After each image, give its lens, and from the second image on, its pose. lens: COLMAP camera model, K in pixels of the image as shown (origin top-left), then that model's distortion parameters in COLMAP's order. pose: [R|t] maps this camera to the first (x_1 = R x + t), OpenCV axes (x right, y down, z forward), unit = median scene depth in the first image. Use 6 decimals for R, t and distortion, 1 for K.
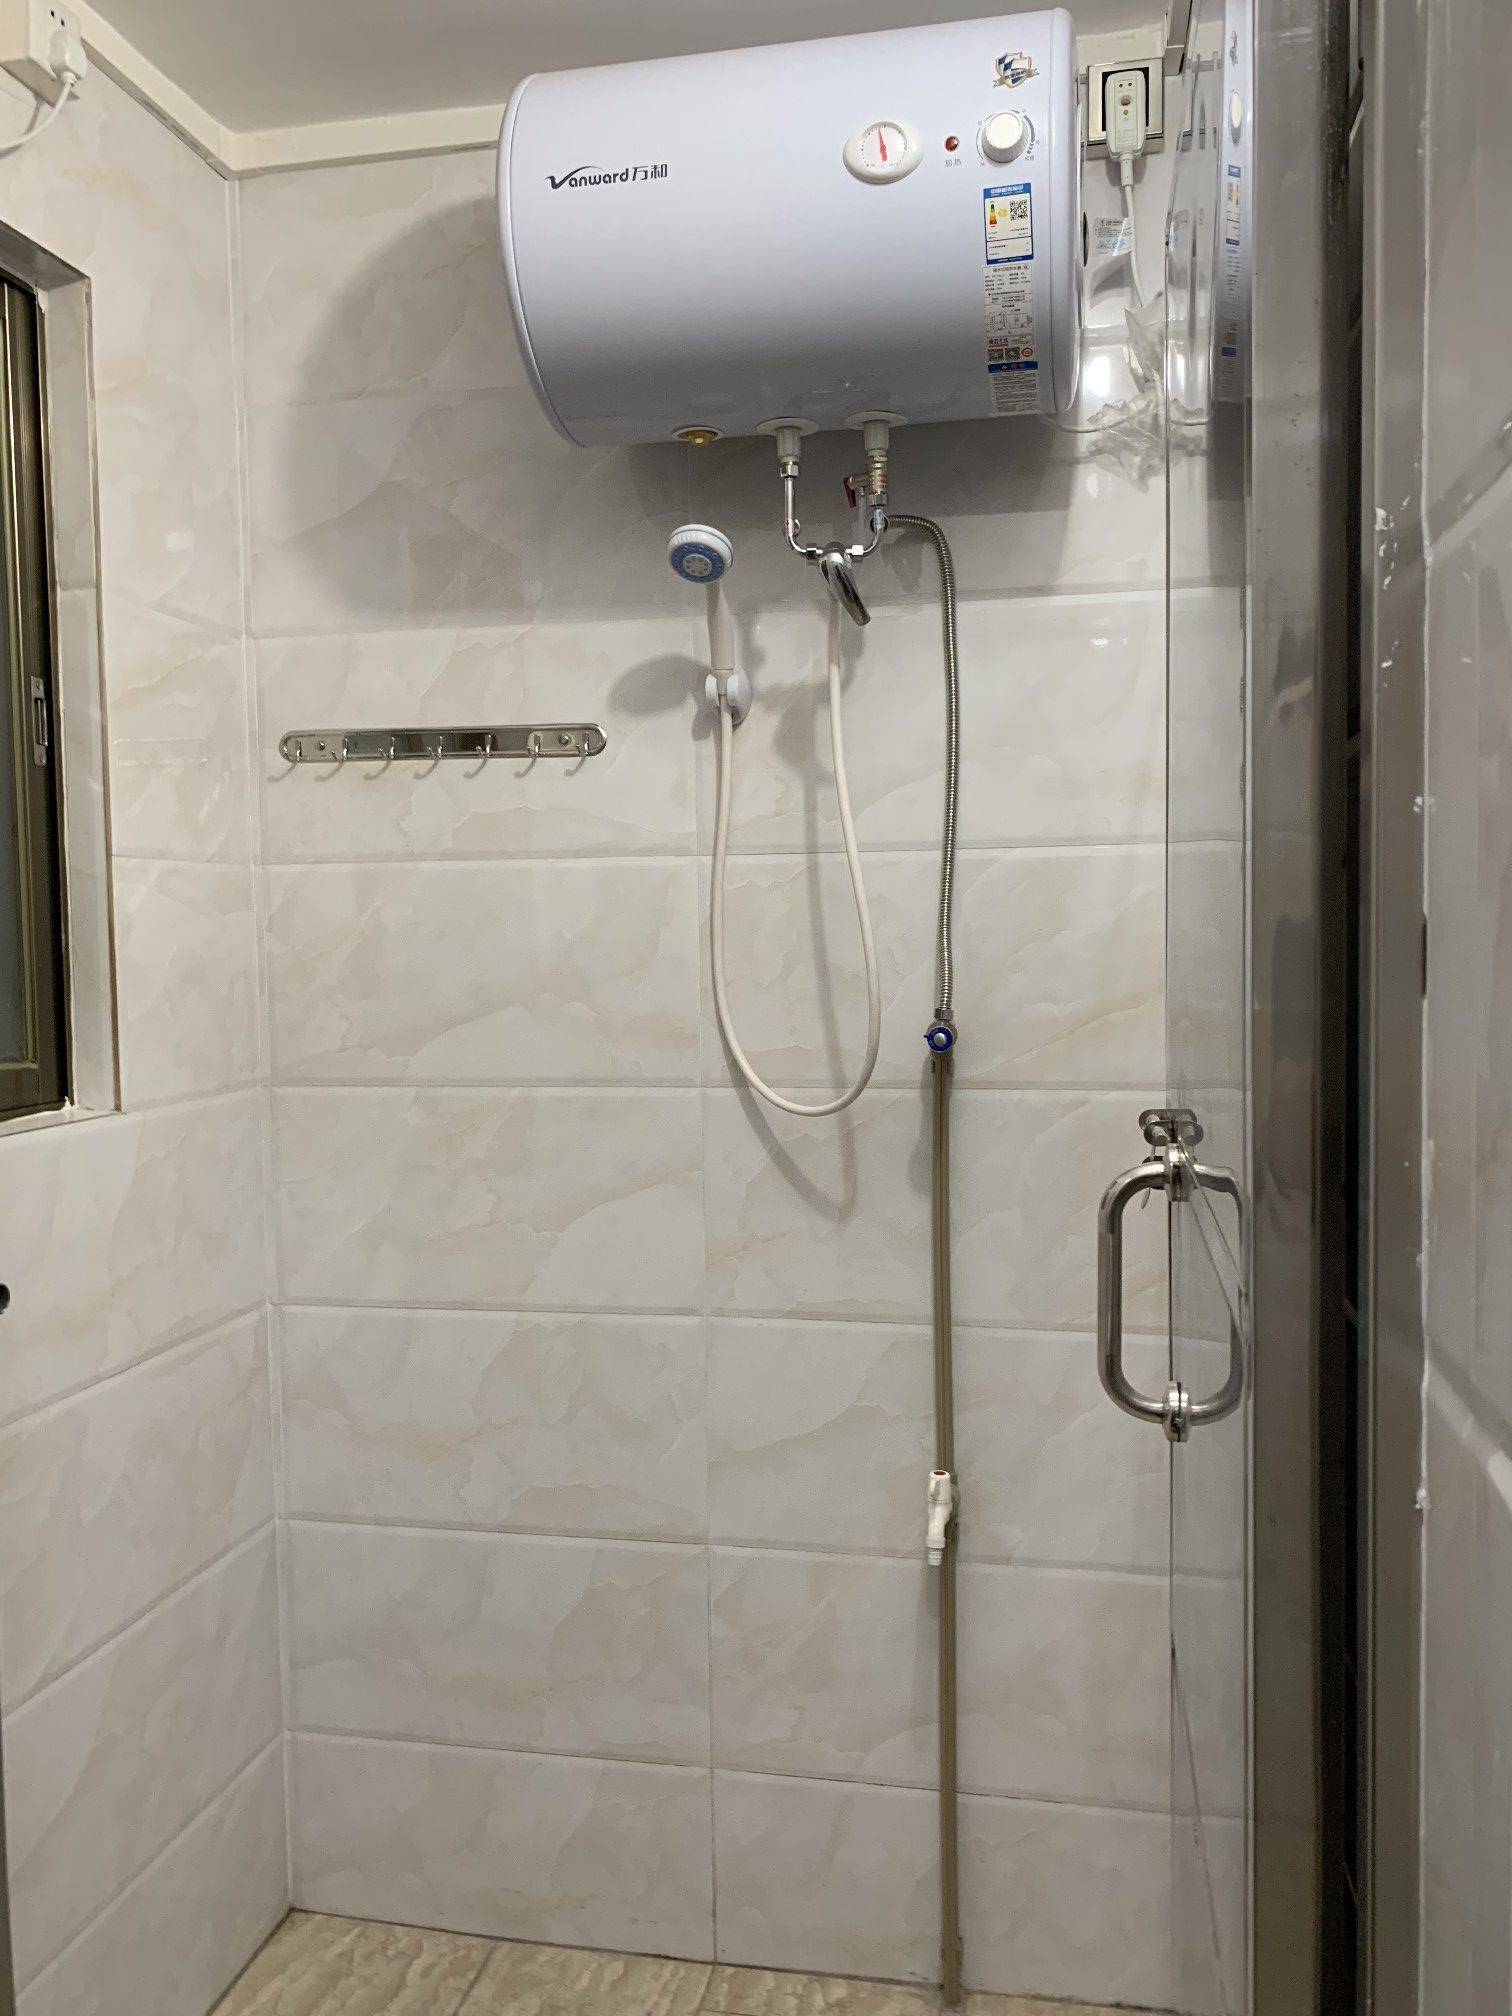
lens RADIAL K [[1572.3, 0, 773.3], [0, 1572.3, 997.6], [0, 0, 1]] dist [0.038420, -0.018226]
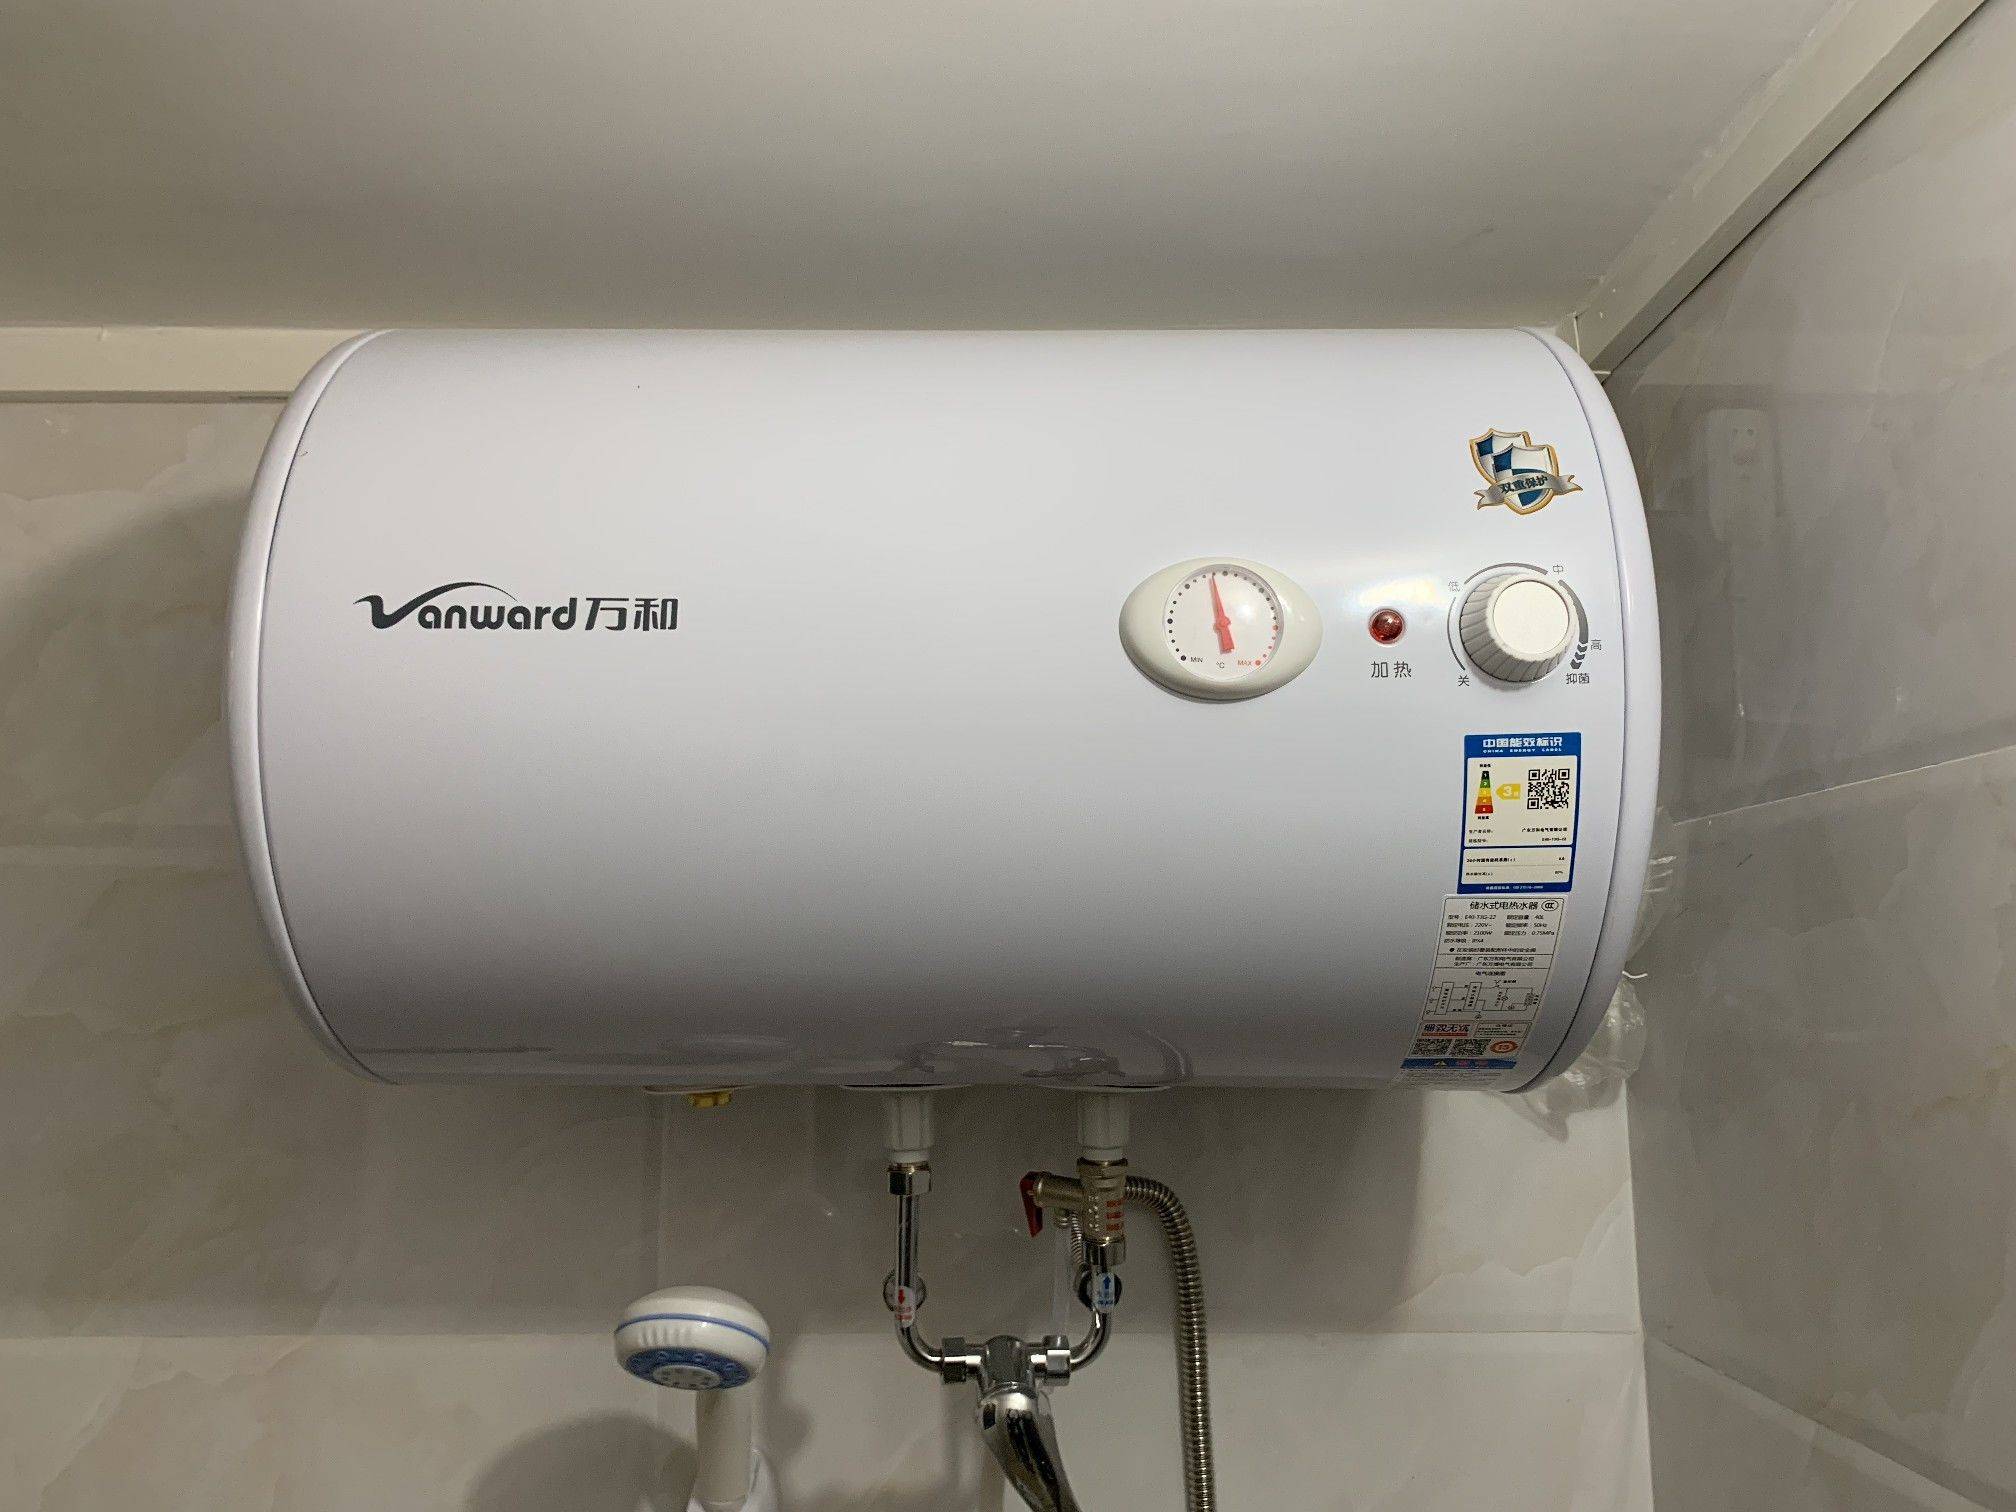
lens RADIAL K [[1572.3, 0, 993.5], [0, 1572.3, 759.6], [0, 0, 1]] dist [0.038420, -0.018226]
pose [[0.982366, 0.039389, 0.182770, -0.060552], [-0.003548, 0.981308, -0.192410, -0.417239], [-0.186933, 0.188369, 0.964144, 0.619752]]
